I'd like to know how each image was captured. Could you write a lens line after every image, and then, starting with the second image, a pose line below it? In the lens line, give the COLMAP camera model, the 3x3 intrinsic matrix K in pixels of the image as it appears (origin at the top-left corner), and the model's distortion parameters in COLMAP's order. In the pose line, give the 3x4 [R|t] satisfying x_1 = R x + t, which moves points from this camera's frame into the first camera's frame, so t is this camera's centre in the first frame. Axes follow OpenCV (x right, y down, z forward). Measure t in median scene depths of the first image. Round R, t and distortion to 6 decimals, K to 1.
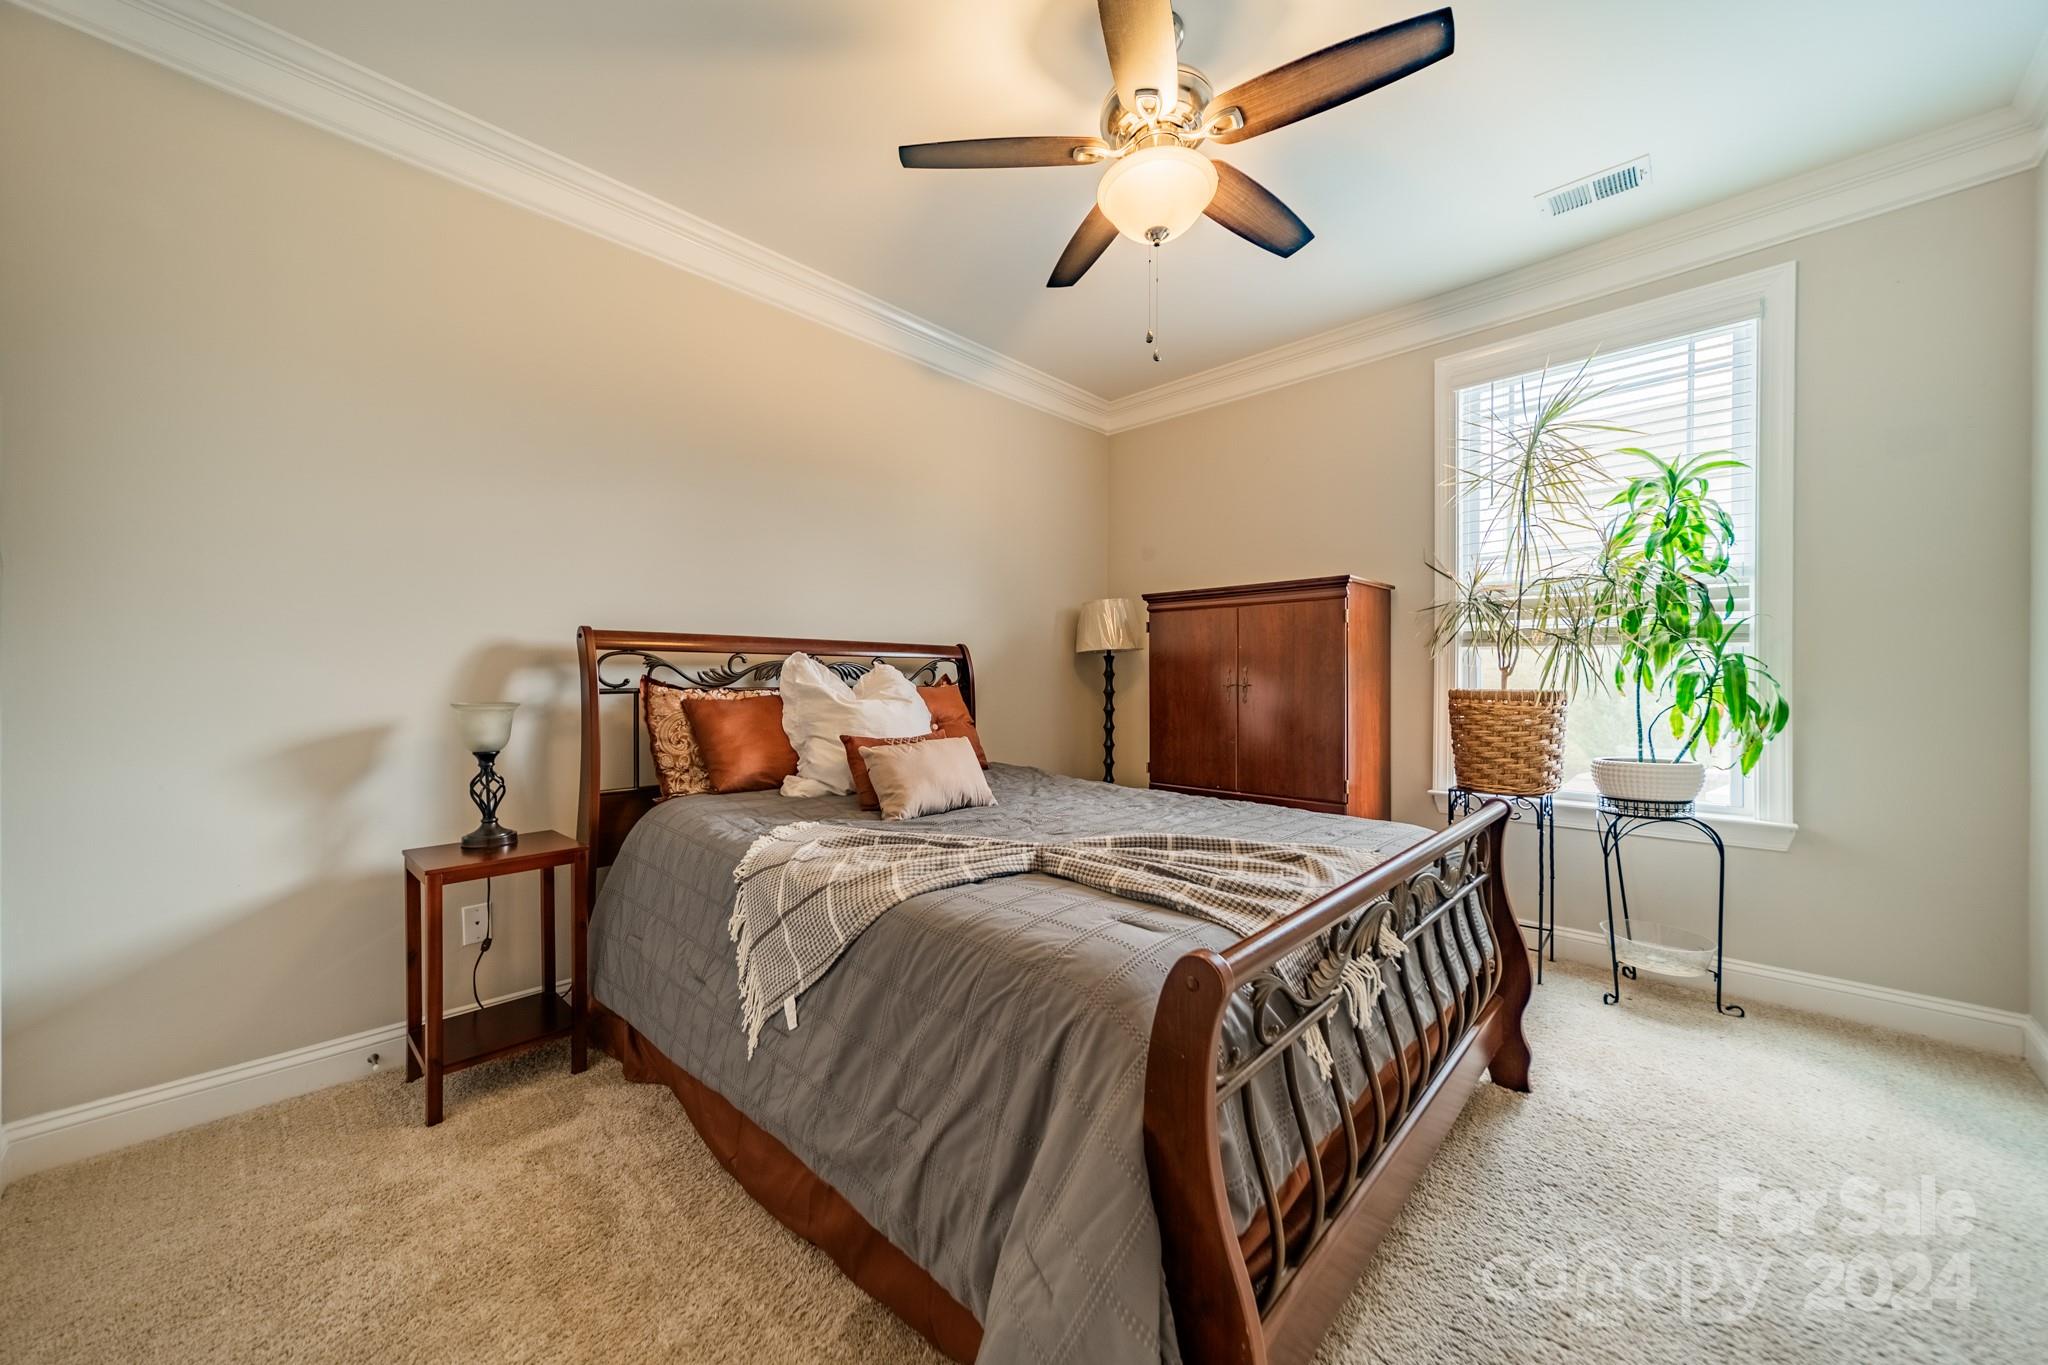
lens RADIAL K [[734.5, 0, 1024.5], [0, 734.5, 679.3], [0, 0, 1]] dist [0.007301, 0.000159]
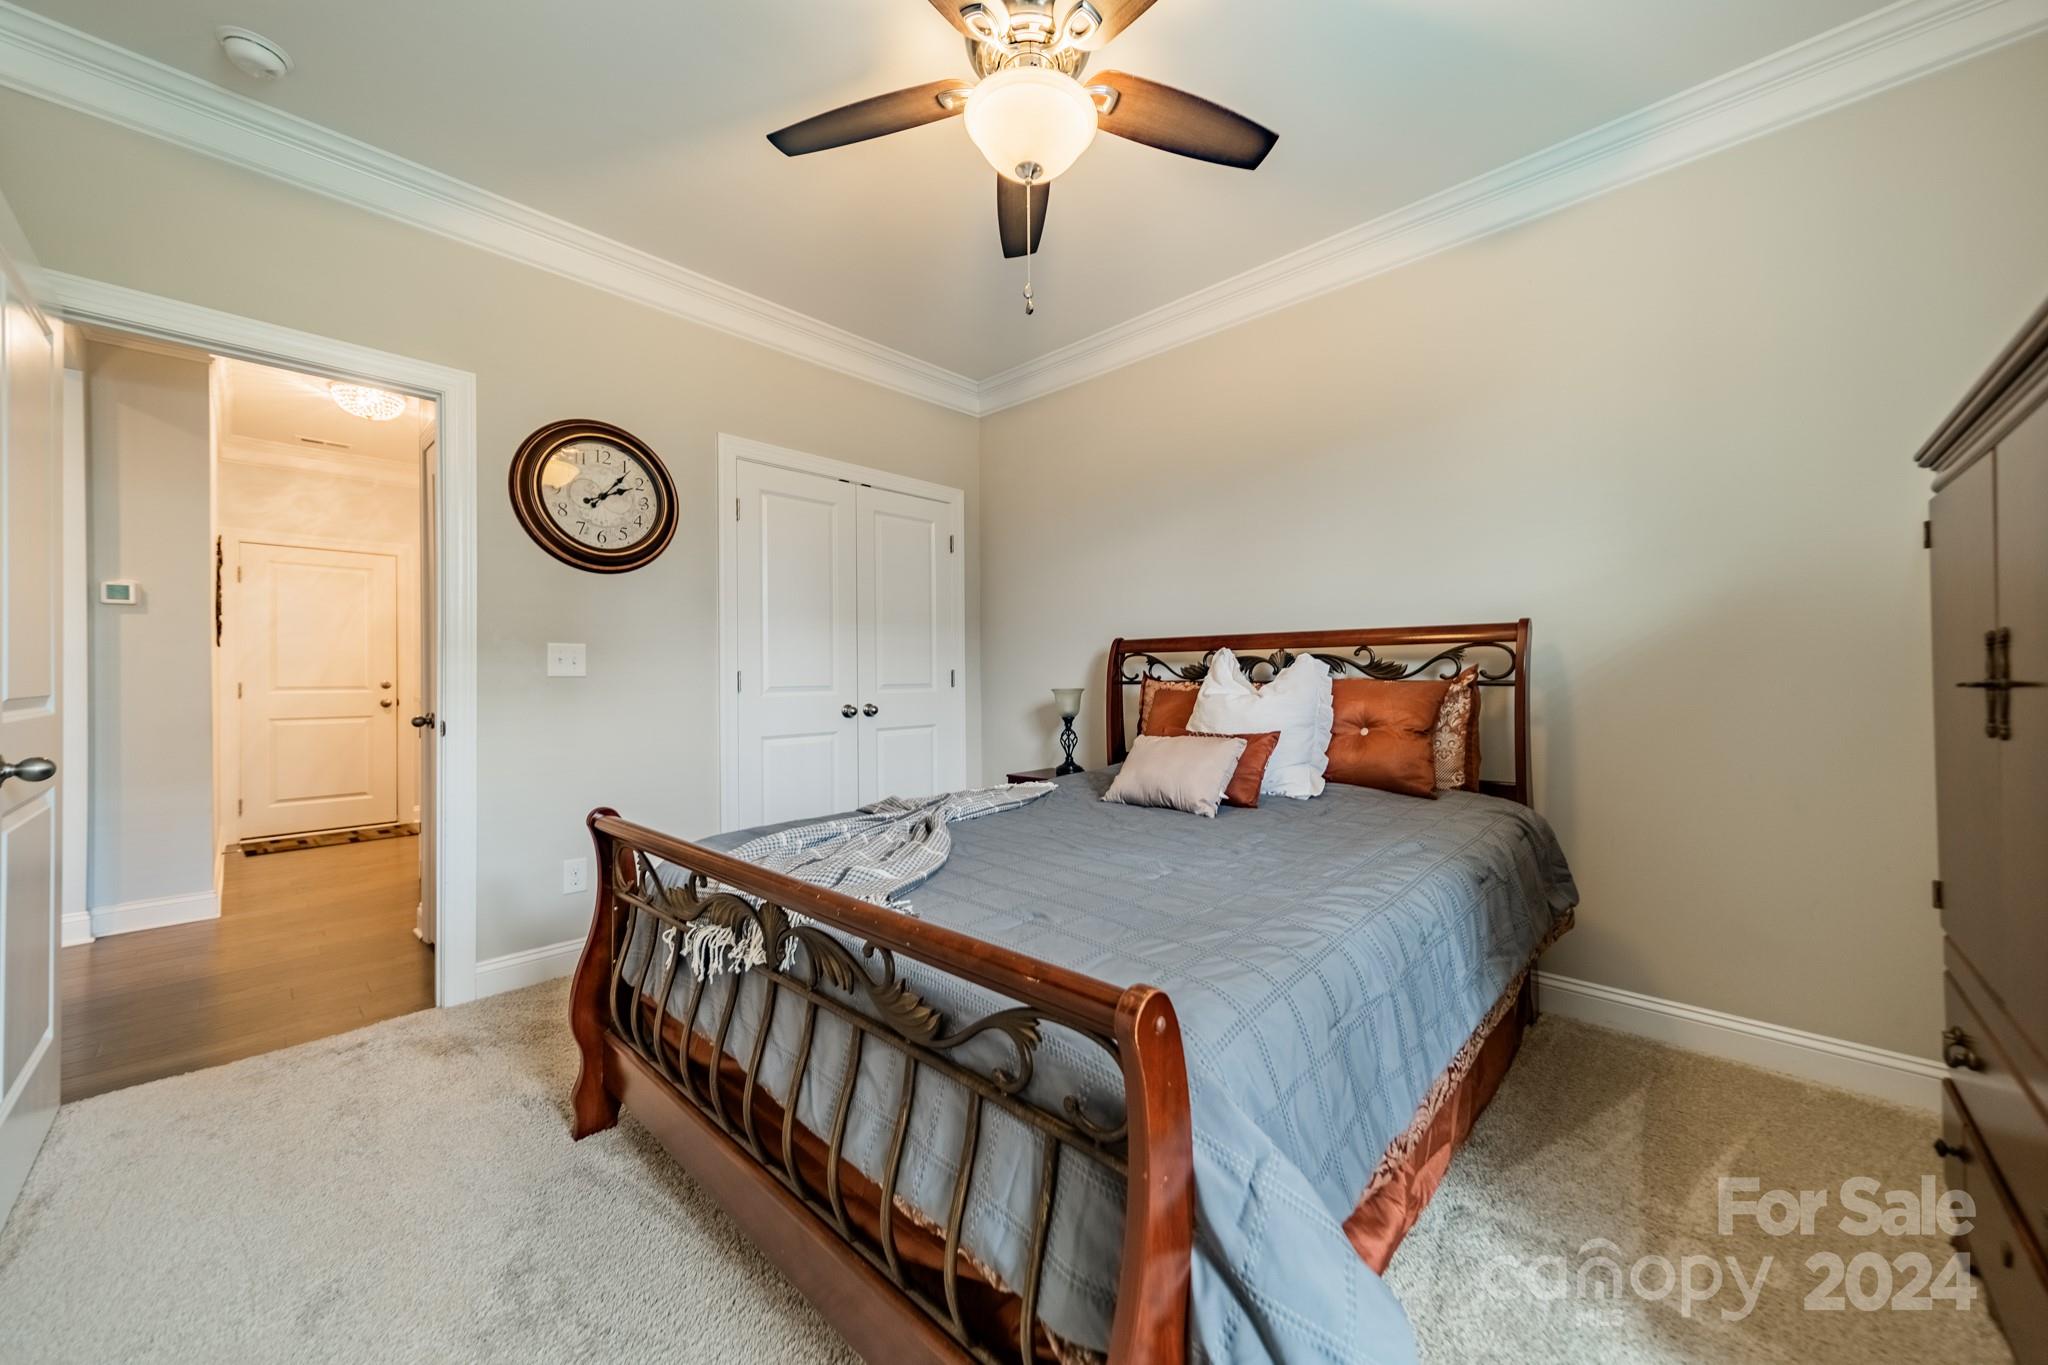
lens RADIAL K [[734.5, 0, 1024.6], [0, 734.5, 677.9], [0, 0, 1]] dist [0.007301, 0.000159]
pose [[-0.006981, -0.001681, -0.999974, 0.834839], [-0.005048, 0.999986, -0.001645, 0.010294], [0.999963, 0.005036, -0.006989, 0.793256]]
